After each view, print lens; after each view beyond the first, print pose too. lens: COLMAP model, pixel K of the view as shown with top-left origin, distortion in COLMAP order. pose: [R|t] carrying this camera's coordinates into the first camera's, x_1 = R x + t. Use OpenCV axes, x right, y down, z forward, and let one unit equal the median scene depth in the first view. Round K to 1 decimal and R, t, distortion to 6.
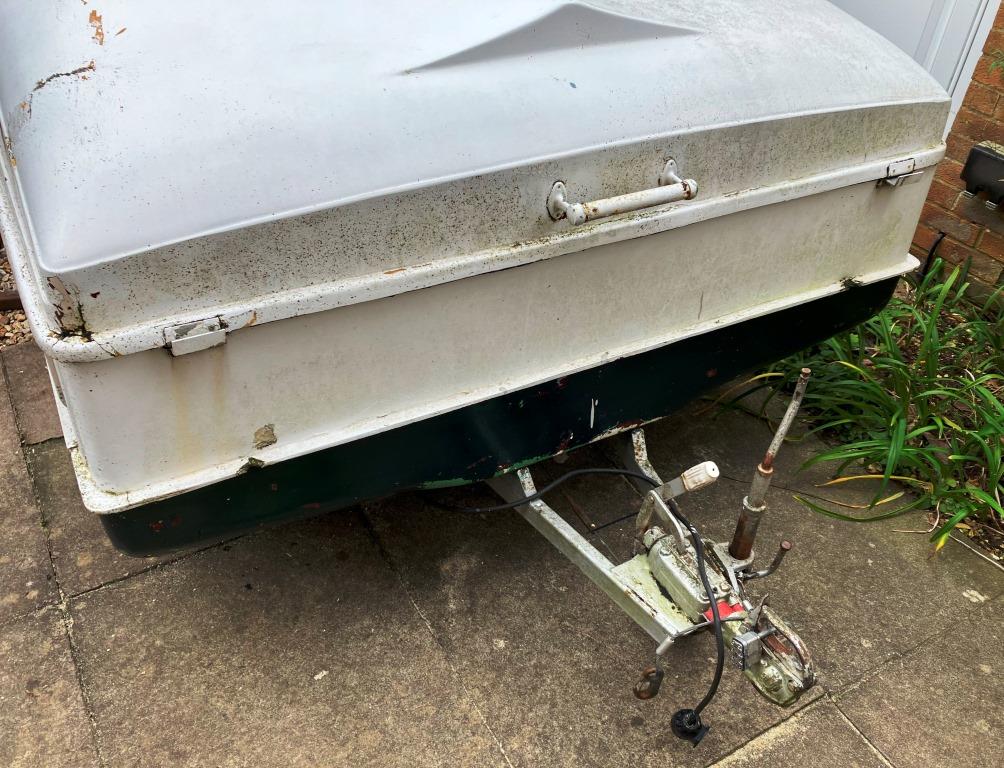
lens RADIAL K [[855.1, 0, 503.3], [0, 855.1, 381.6], [0, 0, 1]] dist [0.018675, 0.006458]
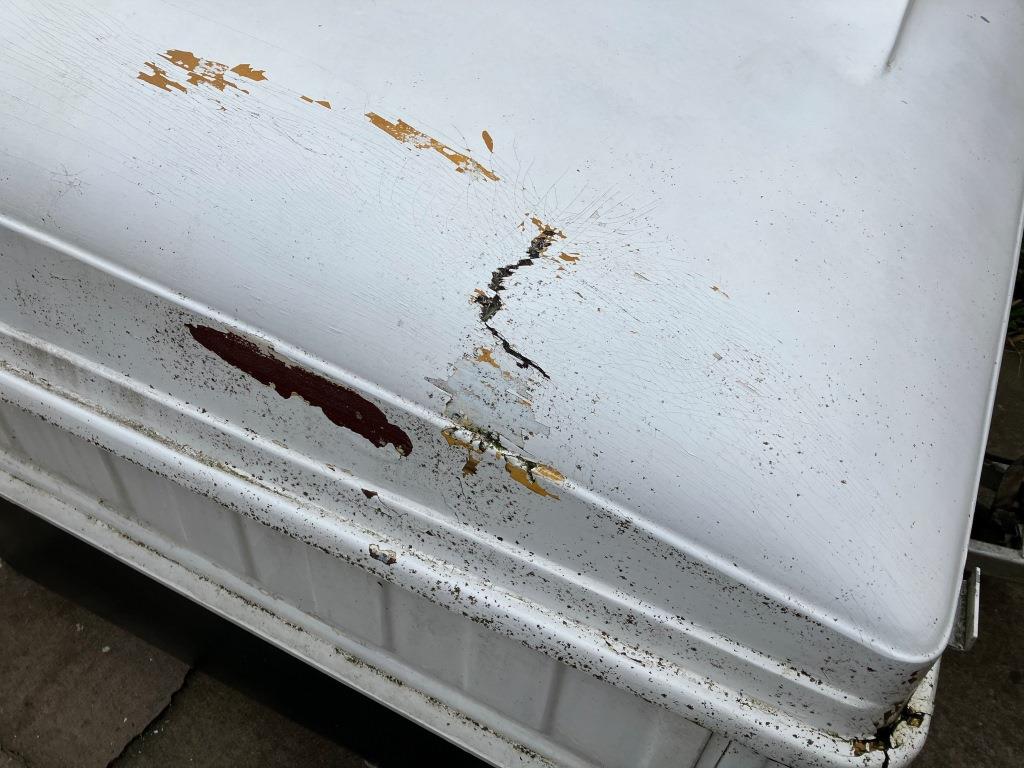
lens RADIAL K [[851.2, 0, 511.9], [0, 851.2, 386.8], [0, 0, 1]] dist [0.011123, 0.004680]
pose [[0.819262, -0.416155, 0.394494, -0.691706], [0.359626, 0.908743, 0.211790, -0.375803], [-0.446631, -0.031642, 0.894158, 0.538949]]
